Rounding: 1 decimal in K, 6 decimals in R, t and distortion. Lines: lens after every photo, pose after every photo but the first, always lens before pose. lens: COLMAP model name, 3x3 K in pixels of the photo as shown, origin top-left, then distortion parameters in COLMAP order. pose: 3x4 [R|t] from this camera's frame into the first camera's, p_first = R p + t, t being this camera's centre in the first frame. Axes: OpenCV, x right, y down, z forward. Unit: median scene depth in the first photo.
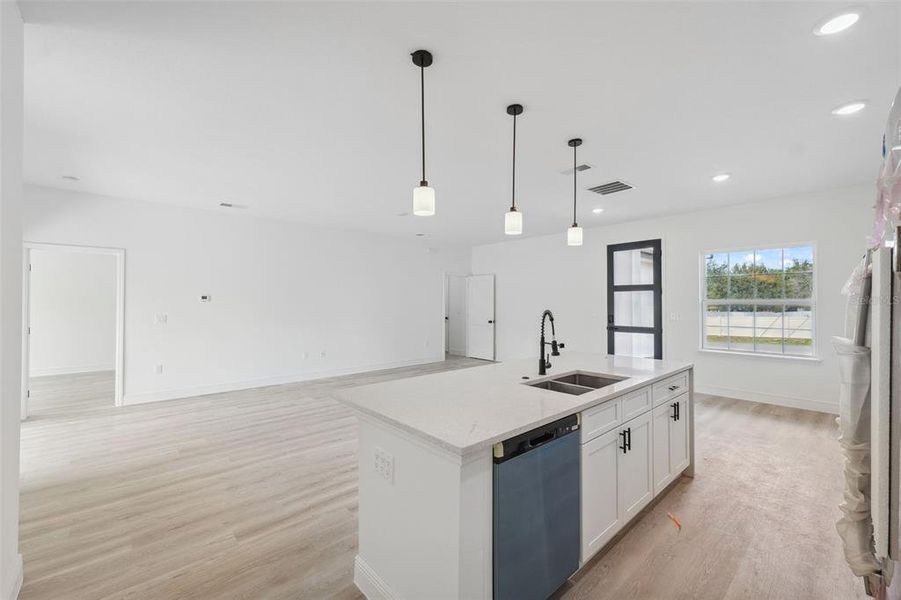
lens RADIAL K [[370.9, 0, 450.5], [0, 370.9, 300.0], [0, 0, 1]] dist [0.001231, 0.000057]
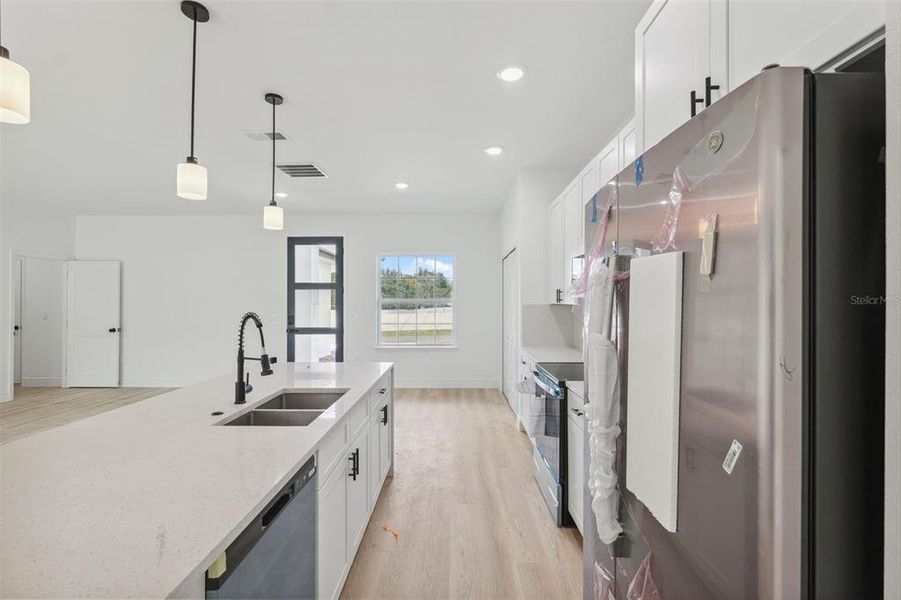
lens RADIAL K [[400.3, 0, 450.5], [0, 400.3, 300.0], [0, 0, 1]] dist [-0.001369, 0.000017]
pose [[0.676411, 0.003070, 0.736518, -0.027744], [-0.005008, 0.999987, 0.000431, 0.000547], [-0.736507, -0.003980, 0.676418, 0.114704]]
